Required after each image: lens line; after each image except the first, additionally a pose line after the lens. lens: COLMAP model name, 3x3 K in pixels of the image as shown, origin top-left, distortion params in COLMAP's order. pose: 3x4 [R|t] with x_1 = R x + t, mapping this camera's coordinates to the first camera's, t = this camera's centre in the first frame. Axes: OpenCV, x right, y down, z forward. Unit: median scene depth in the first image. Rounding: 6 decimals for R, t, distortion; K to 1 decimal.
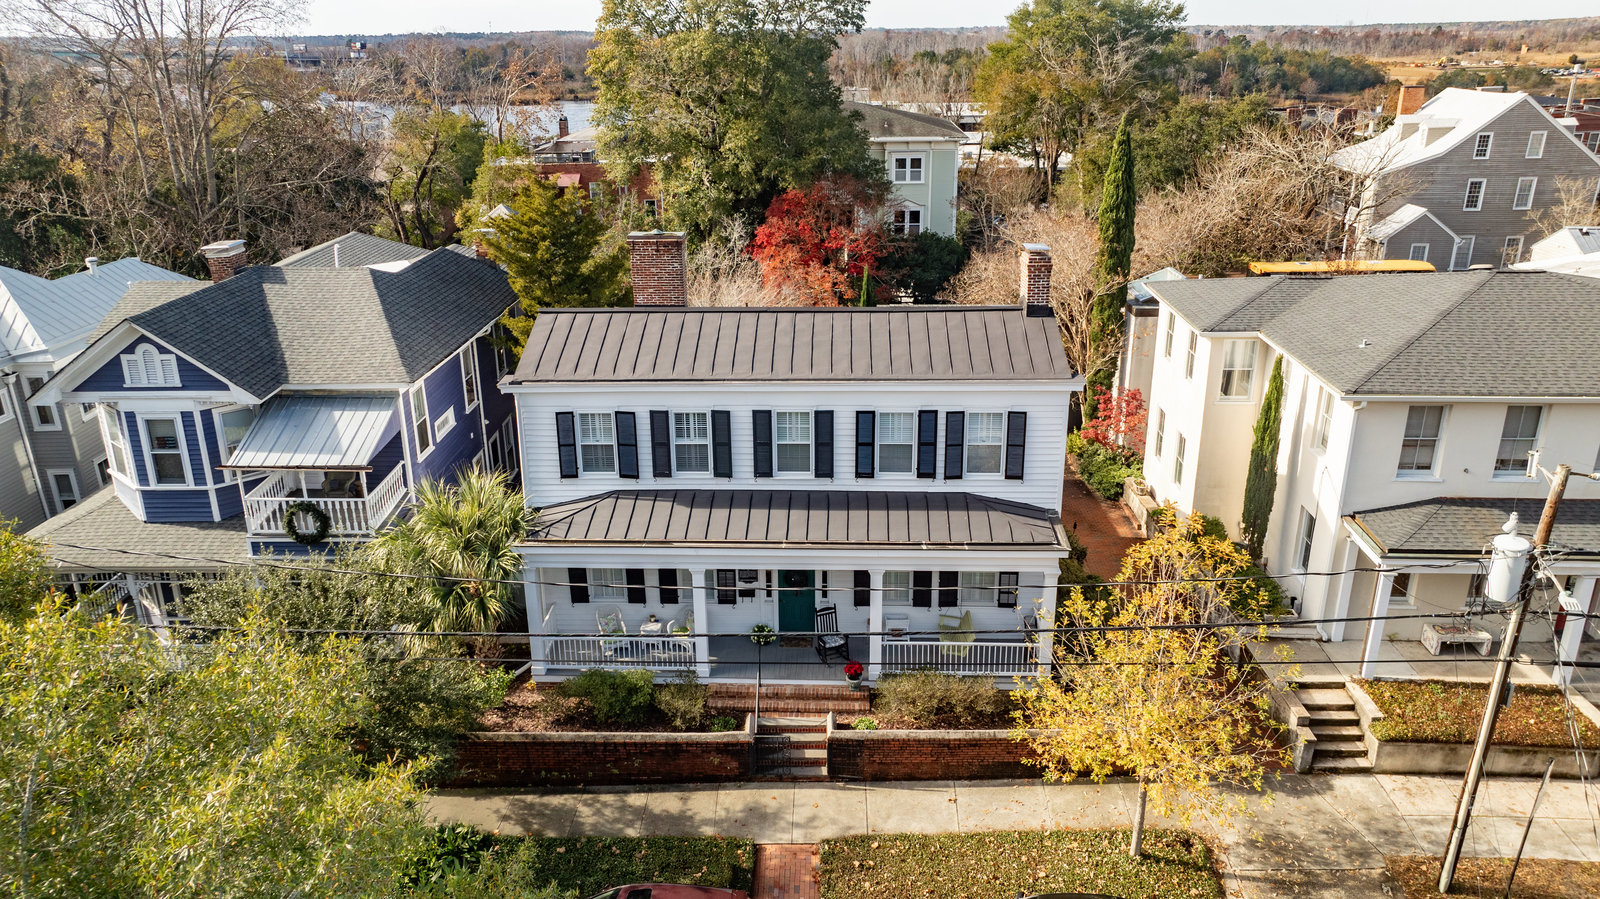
lens RADIAL K [[1128.0, 0, 800.0], [0, 1128.0, 449.5], [0, 0, 1]] dist [-0.013905, -0.003216]
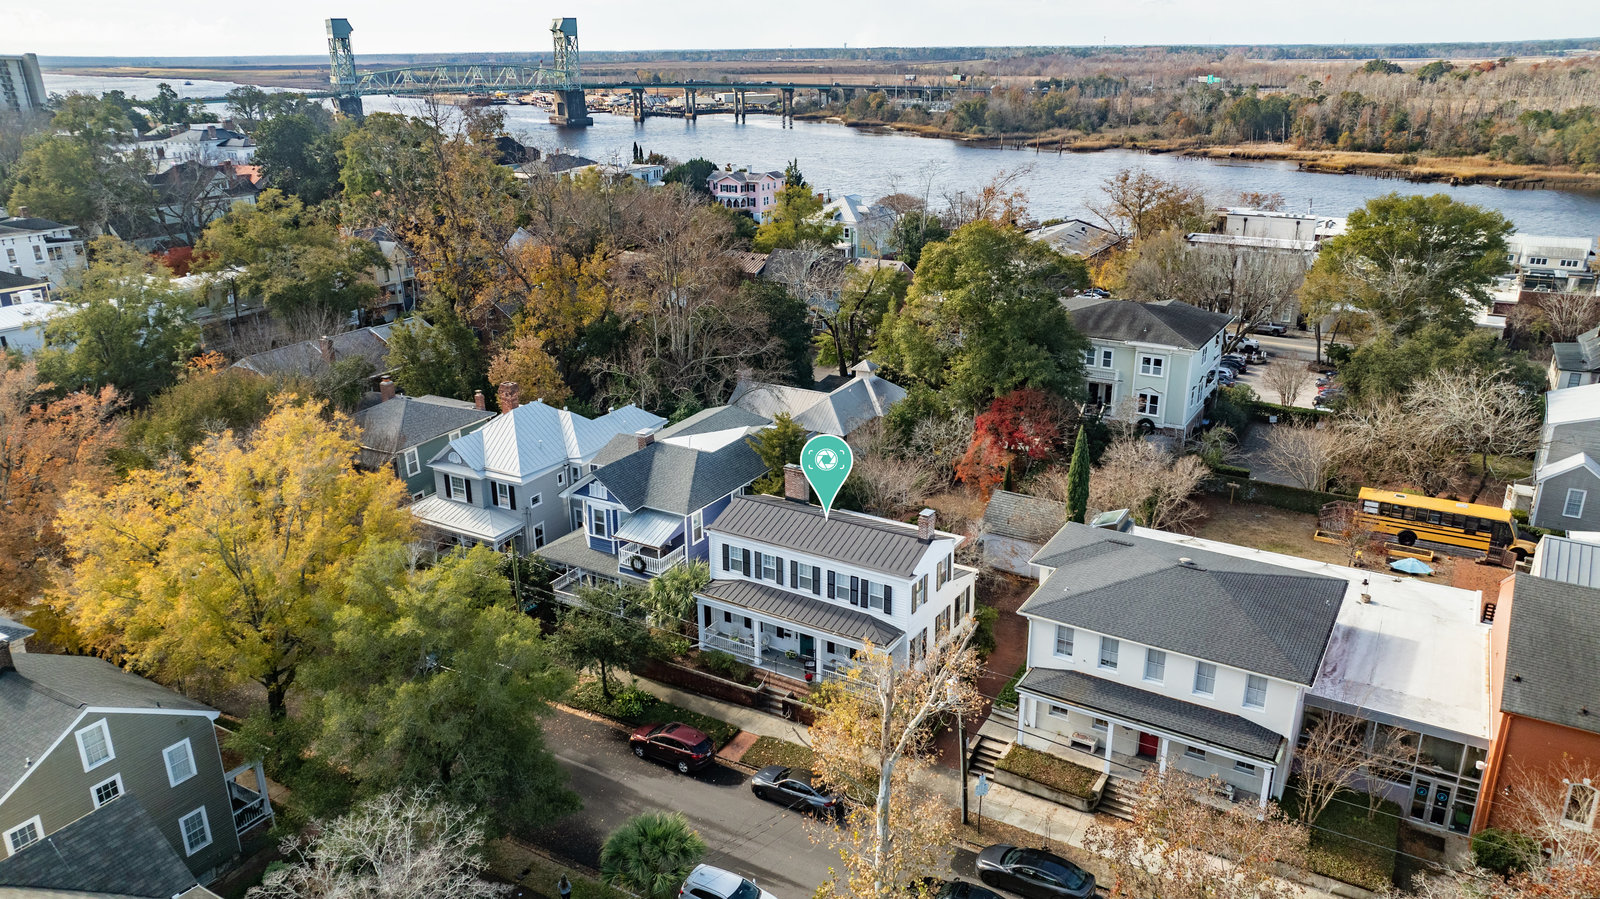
lens RADIAL K [[1128.0, 0, 800.0], [0, 1128.0, 449.5], [0, 0, 1]] dist [-0.013905, -0.003216]
pose [[0.874653, 0.167383, -0.454934, 1.006484], [-0.170744, 0.984727, 0.034036, -0.344481], [0.453683, 0.047908, 0.889875, -1.109438]]
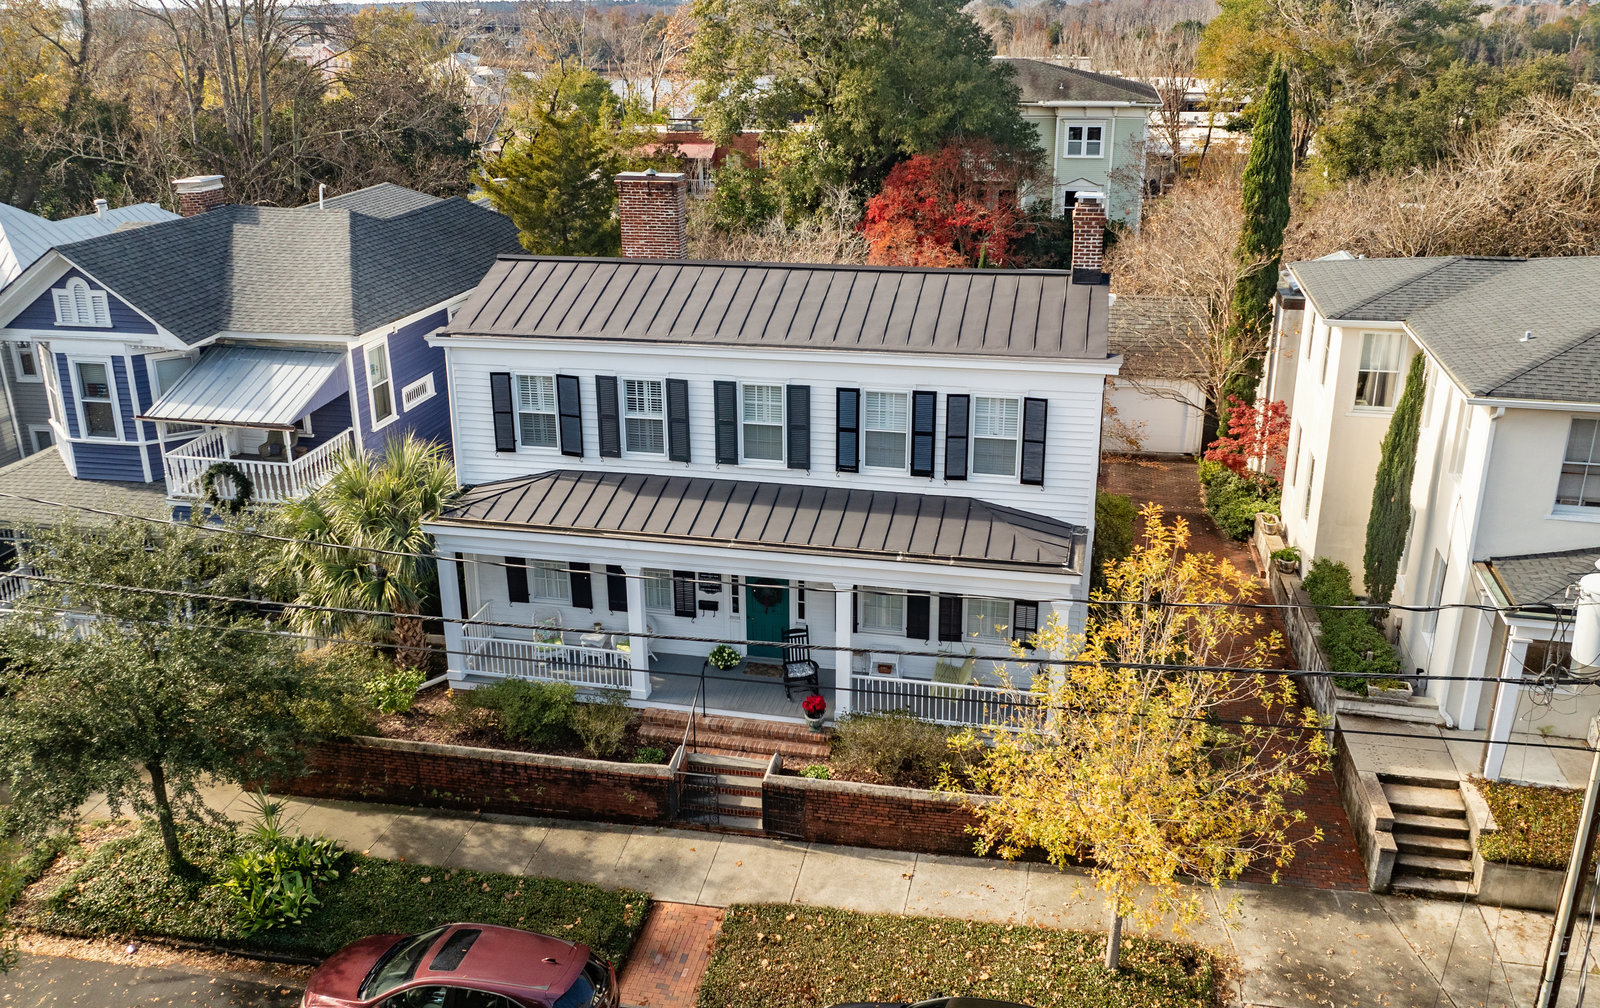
lens RADIAL K [[1321.1, 0, 799.8], [0, 1321.1, 484.7], [0, 0, 1]] dist [-0.013754, -0.006380]
pose [[0.984710, 0.062510, -0.162599, 0.178721], [-0.062997, 0.998011, 0.002167, 0.034393], [0.162411, 0.008110, 0.986690, 0.057713]]
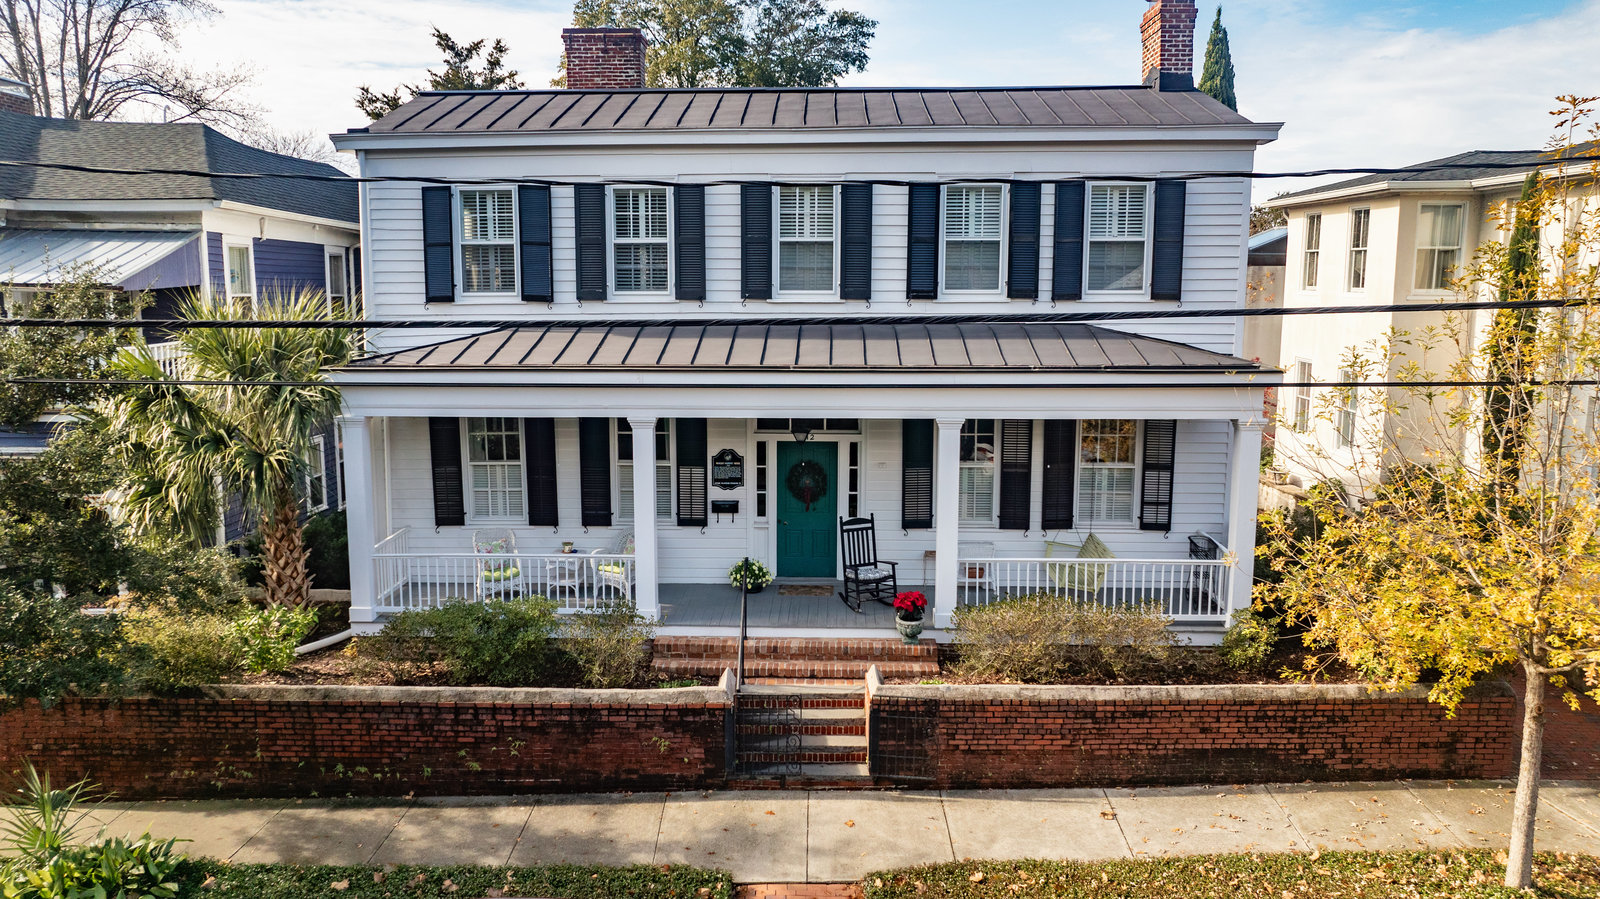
lens RADIAL K [[1156.3, 0, 800.0], [0, 1156.3, 449.5], [0, 0, 1]] dist [-0.024149, -0.000684]
pose [[0.999769, 0.011431, 0.018226, -0.019439], [-0.007541, 0.979610, -0.200769, 0.232138], [-0.020149, 0.200585, 0.979469, 0.402889]]
